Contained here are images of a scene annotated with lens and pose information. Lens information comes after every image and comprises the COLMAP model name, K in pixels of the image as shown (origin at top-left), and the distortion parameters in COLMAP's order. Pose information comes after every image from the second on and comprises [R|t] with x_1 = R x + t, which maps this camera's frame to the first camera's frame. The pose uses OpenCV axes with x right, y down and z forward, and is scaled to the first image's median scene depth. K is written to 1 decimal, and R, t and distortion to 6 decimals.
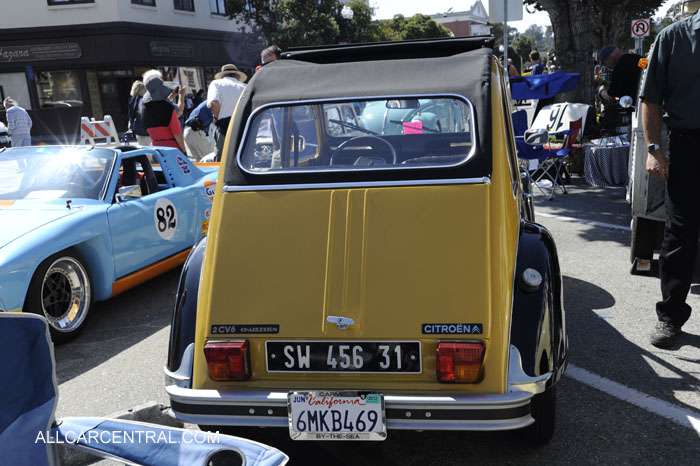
lens RADIAL K [[856.9, 0, 350.0], [0, 856.9, 231.8], [0, 0, 1]] dist [0.091616, 0.000000]
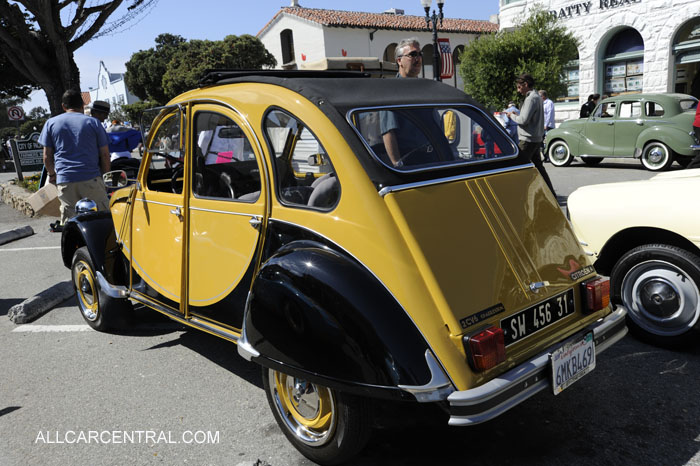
lens RADIAL K [[631.7, 0, 350.2], [0, 631.7, 234.5], [0, 0, 1]] dist [0.000189, 0.002909]
pose [[0.592184, -0.127433, 0.795663, -0.818021], [0.175317, 0.984138, 0.027137, -0.030943], [-0.786500, 0.123423, 0.605132, 0.664661]]
